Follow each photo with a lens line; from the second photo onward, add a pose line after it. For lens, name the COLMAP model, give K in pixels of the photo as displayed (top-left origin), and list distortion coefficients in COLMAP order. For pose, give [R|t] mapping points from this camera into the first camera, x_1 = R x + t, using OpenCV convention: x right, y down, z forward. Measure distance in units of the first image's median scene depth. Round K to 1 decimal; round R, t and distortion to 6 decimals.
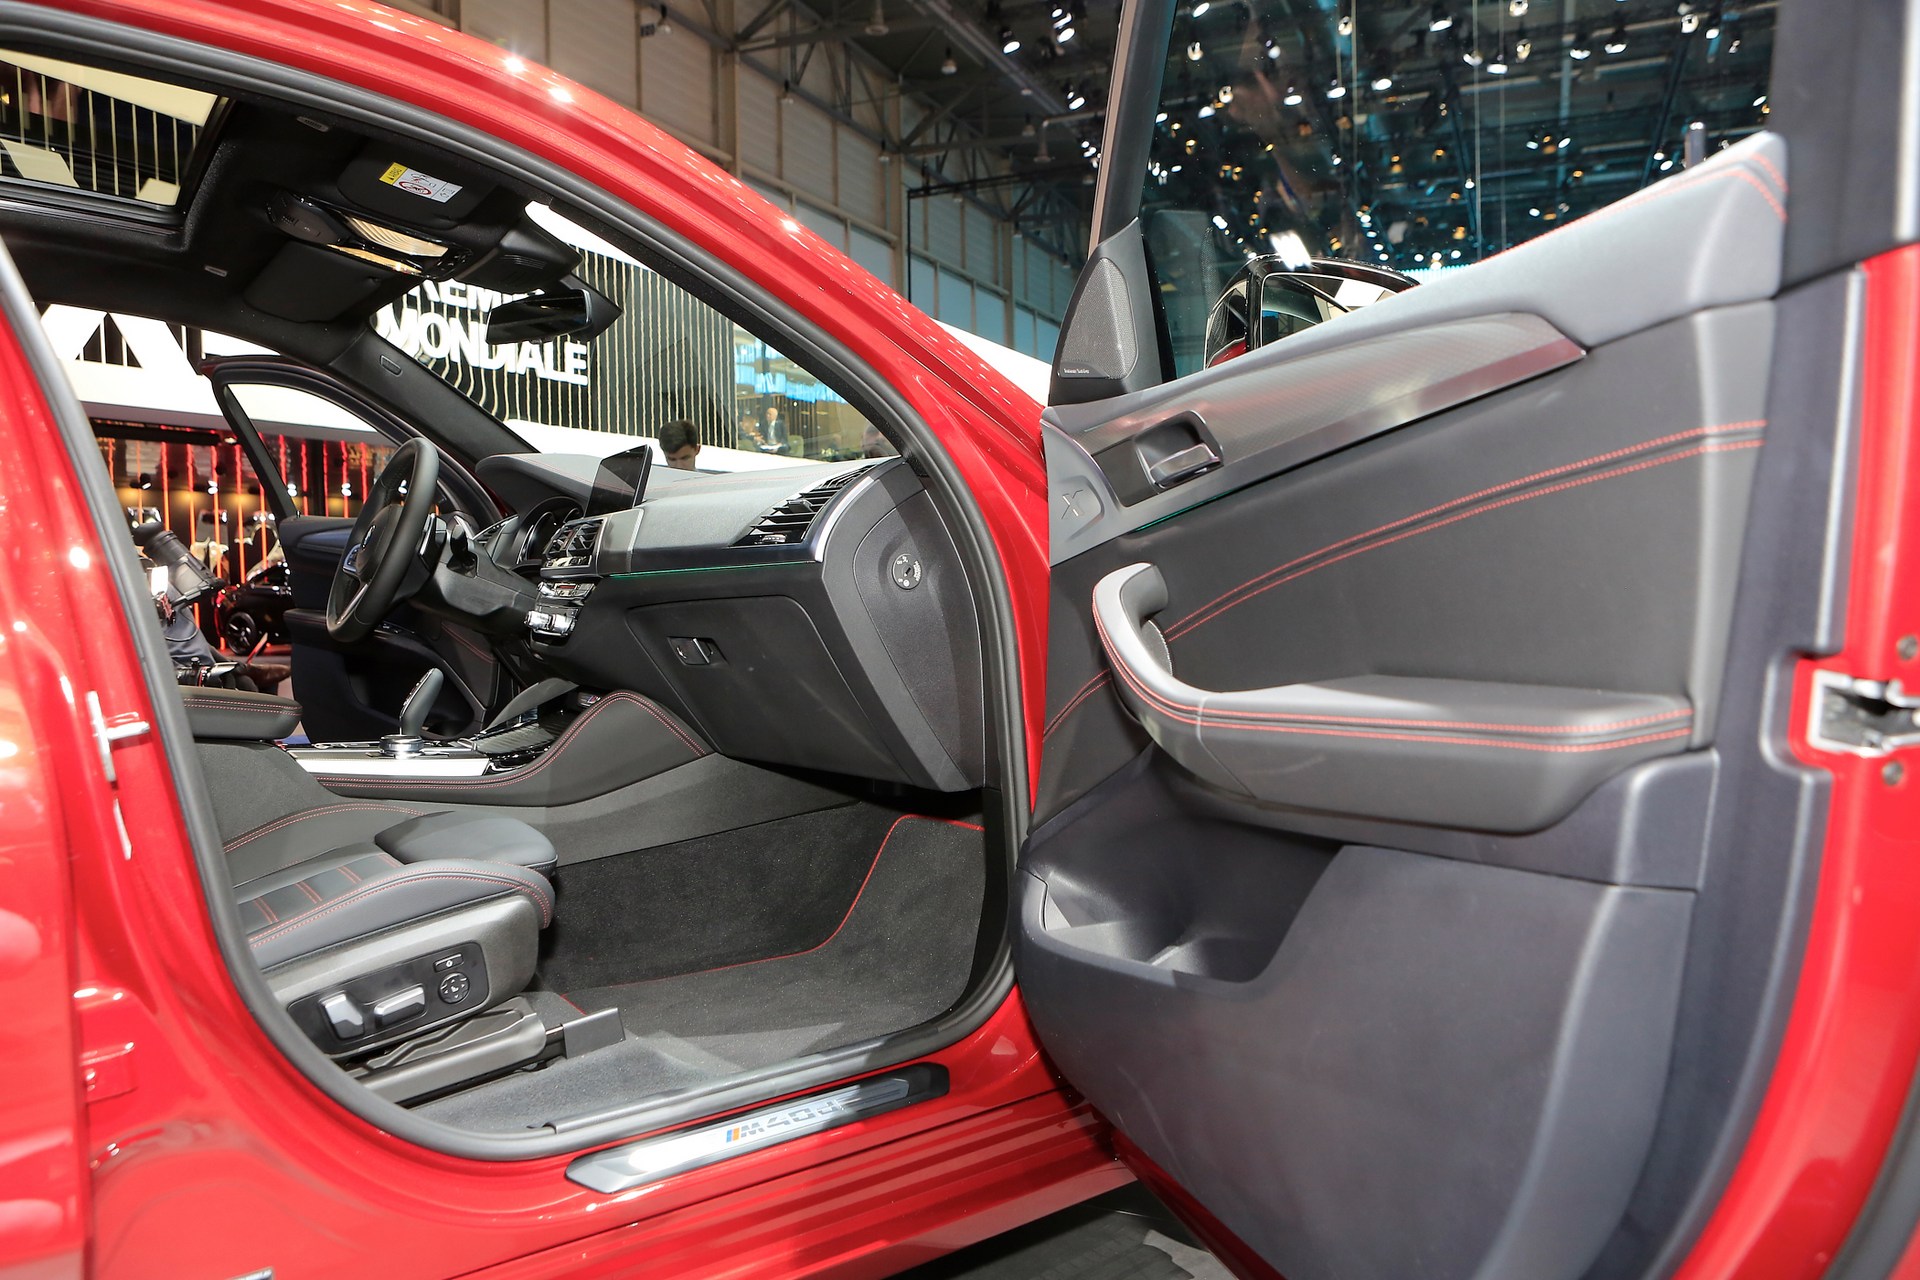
lens RADIAL K [[1311.5, 0, 966.0], [0, 1311.5, 642.2], [0, 0, 1]] dist [-0.106375, 0.071342]
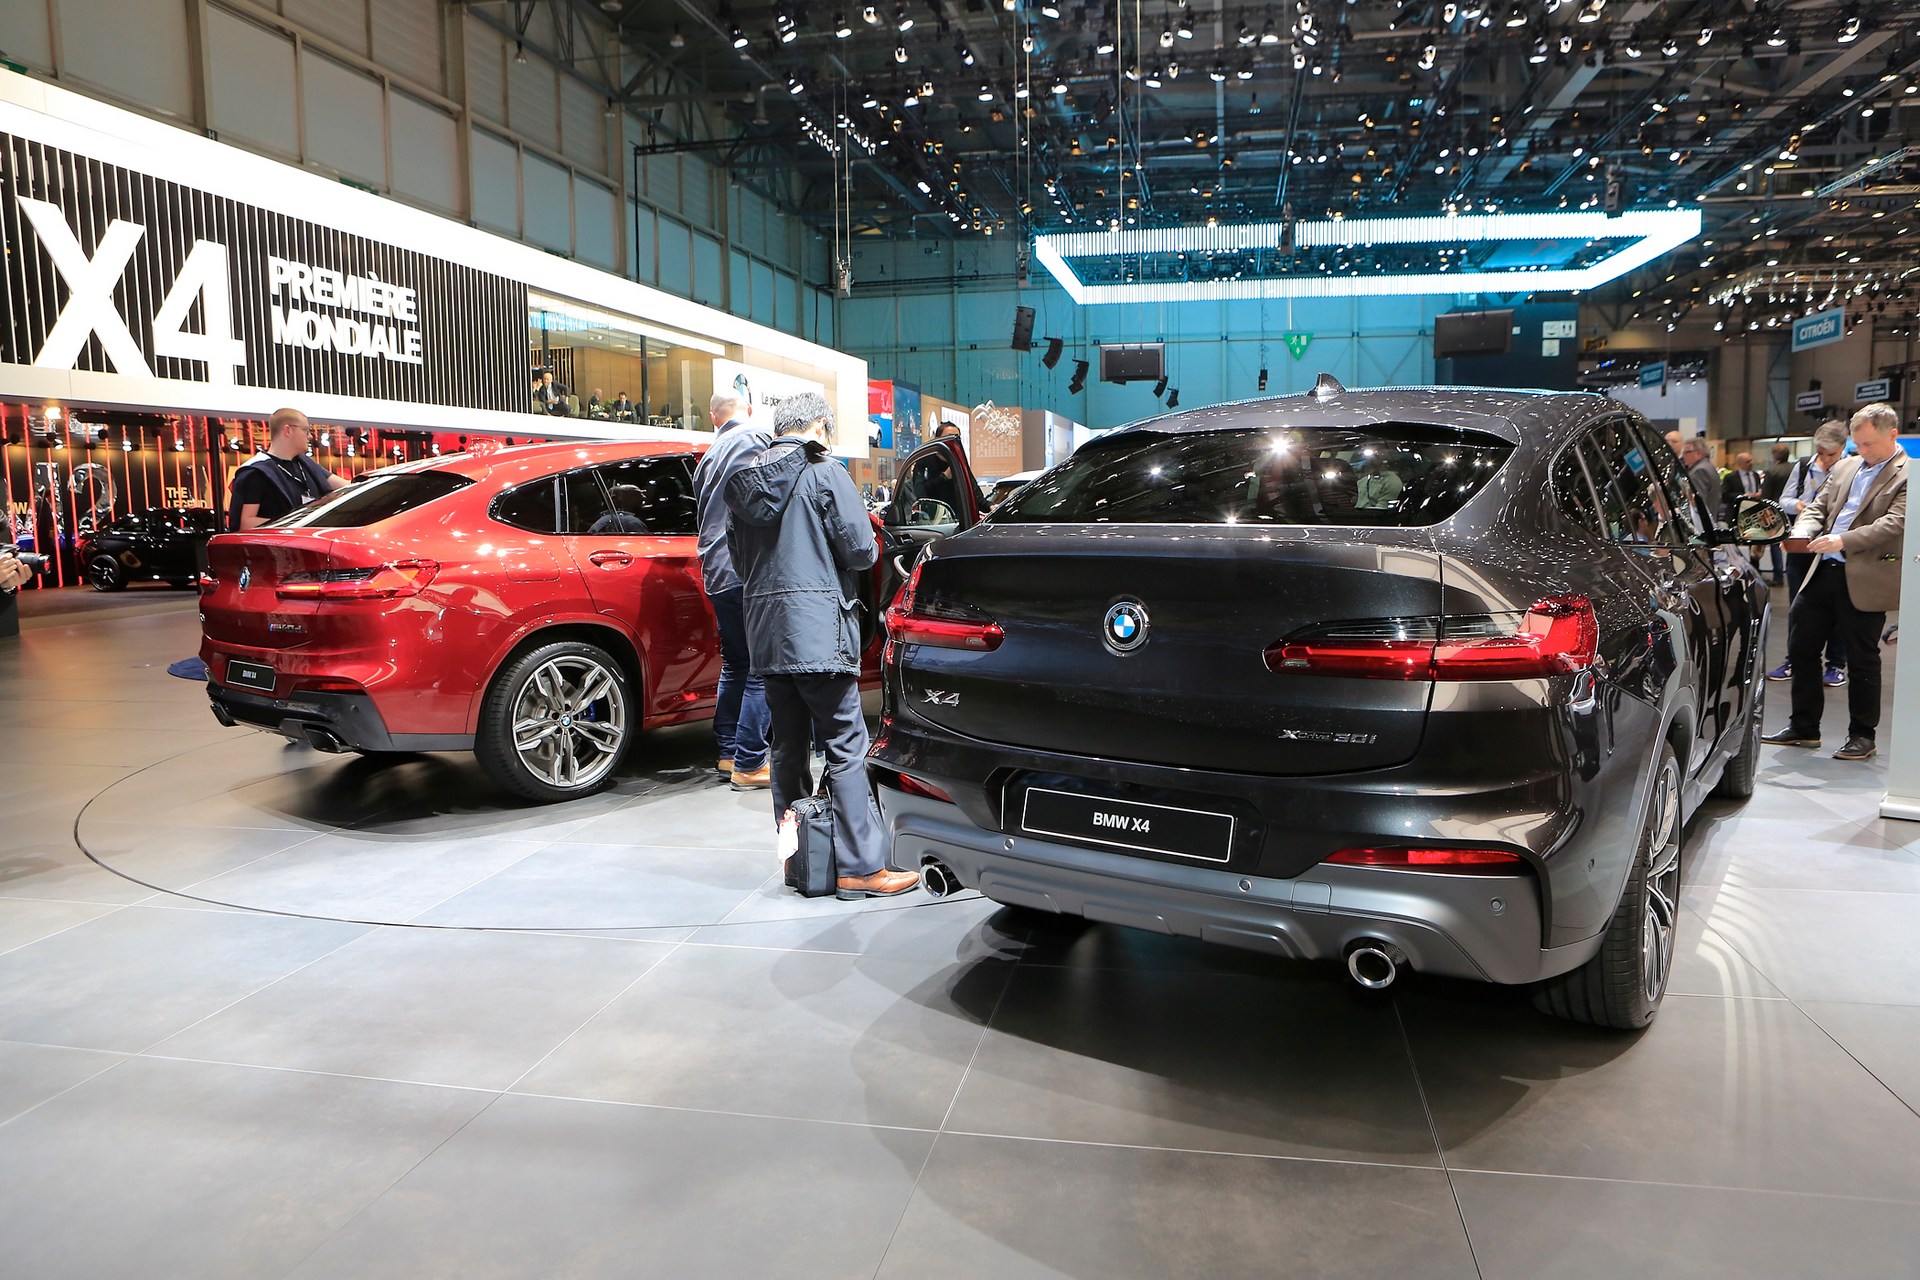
lens RADIAL K [[1311.5, 0, 966.0], [0, 1311.5, 642.2], [0, 0, 1]] dist [-0.106375, 0.071342]
pose [[0.975407, -0.023466, 0.219159, -0.019792], [0.011405, 0.998358, 0.056137, 0.001317], [-0.220117, -0.052257, 0.974073, -0.107941]]
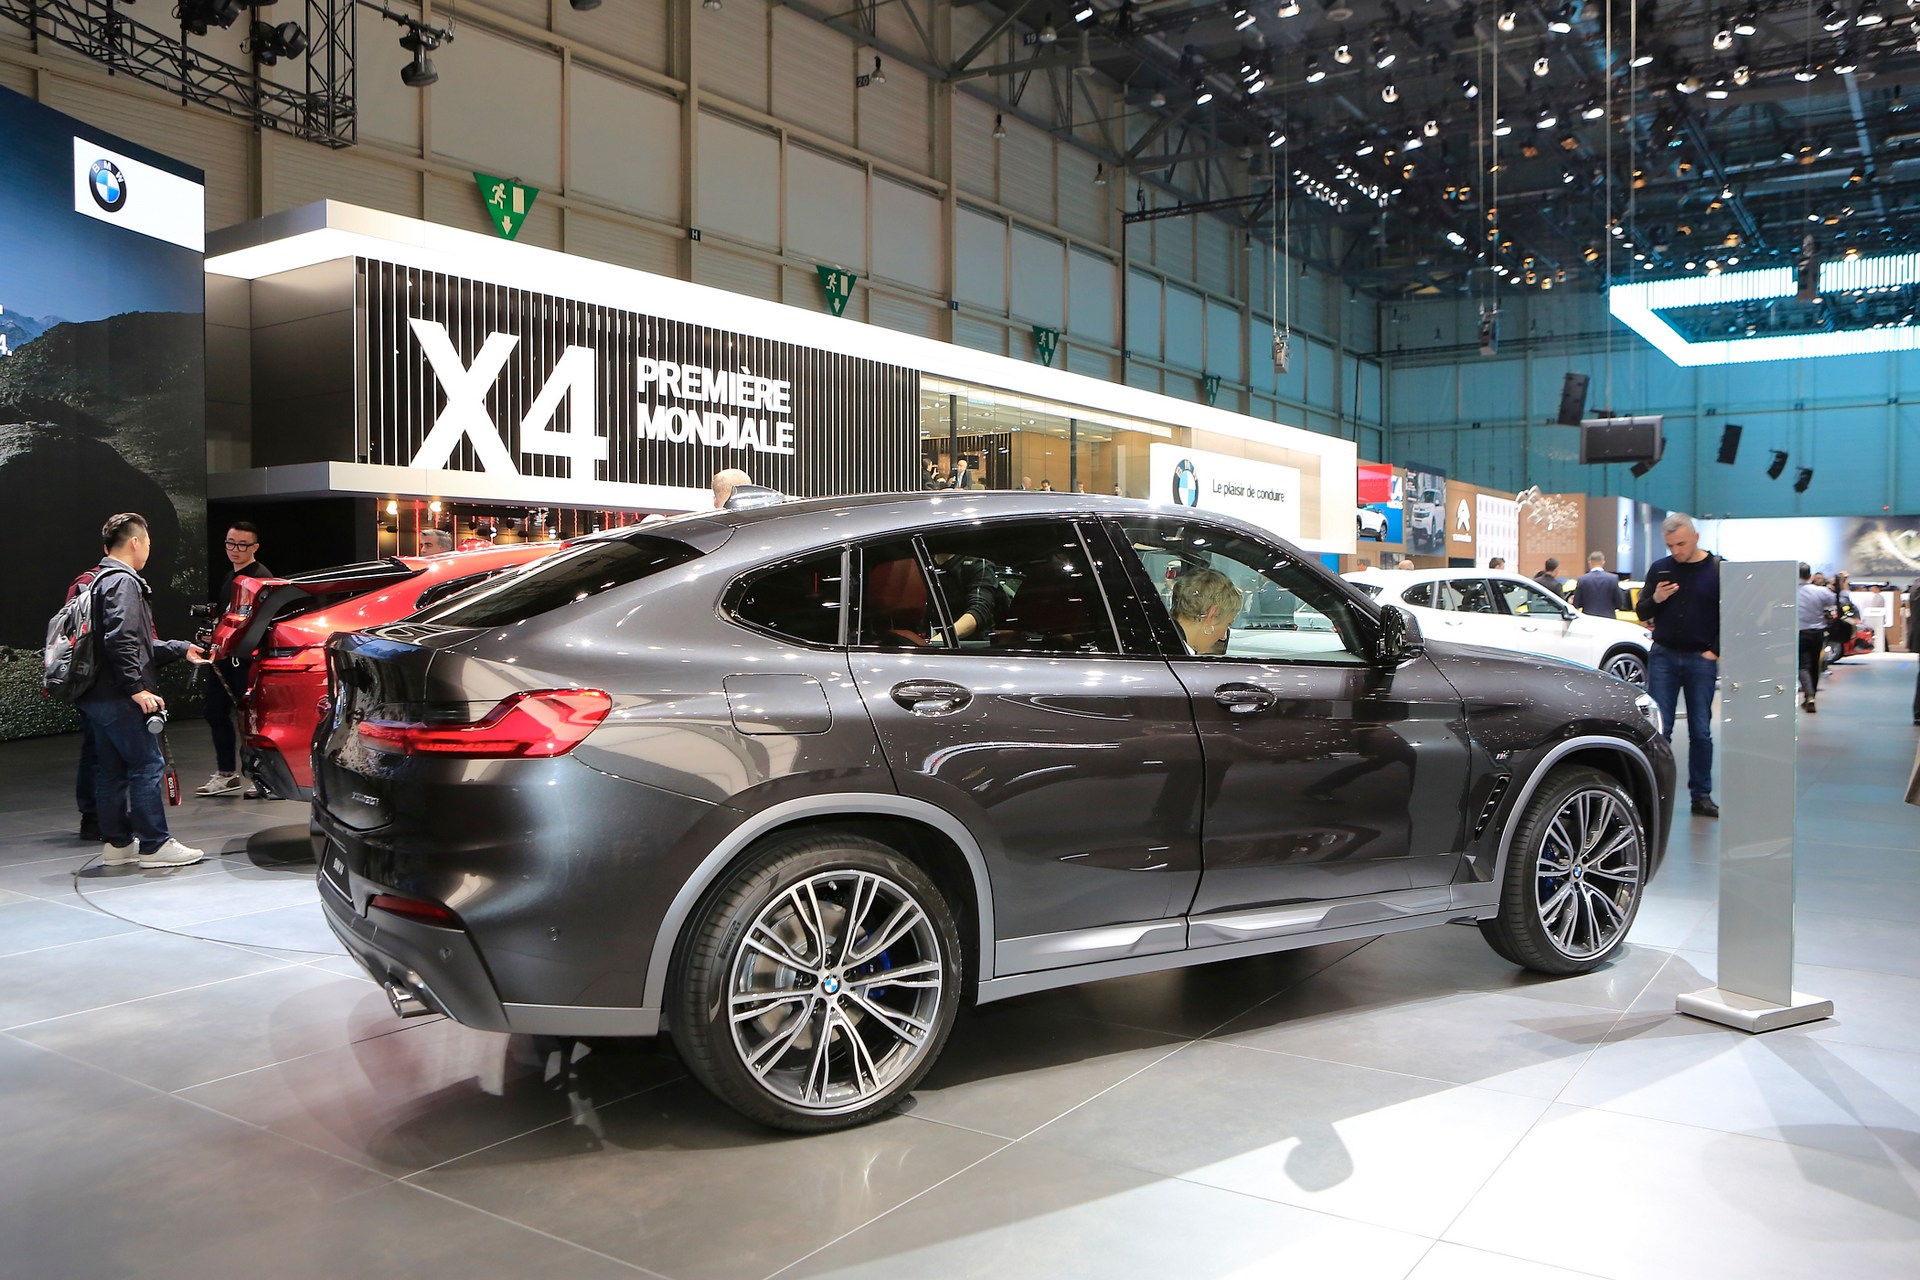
lens RADIAL K [[1509.1, 0, 954.2], [0, 1509.1, 649.0], [0, 0, 1]] dist [-0.125254, 0.127507]
pose [[0.983270, 0.022636, -0.180744, 0.039776], [-0.025942, 0.999536, -0.015947, 0.001678], [0.180299, 0.020370, 0.983401, -0.125373]]
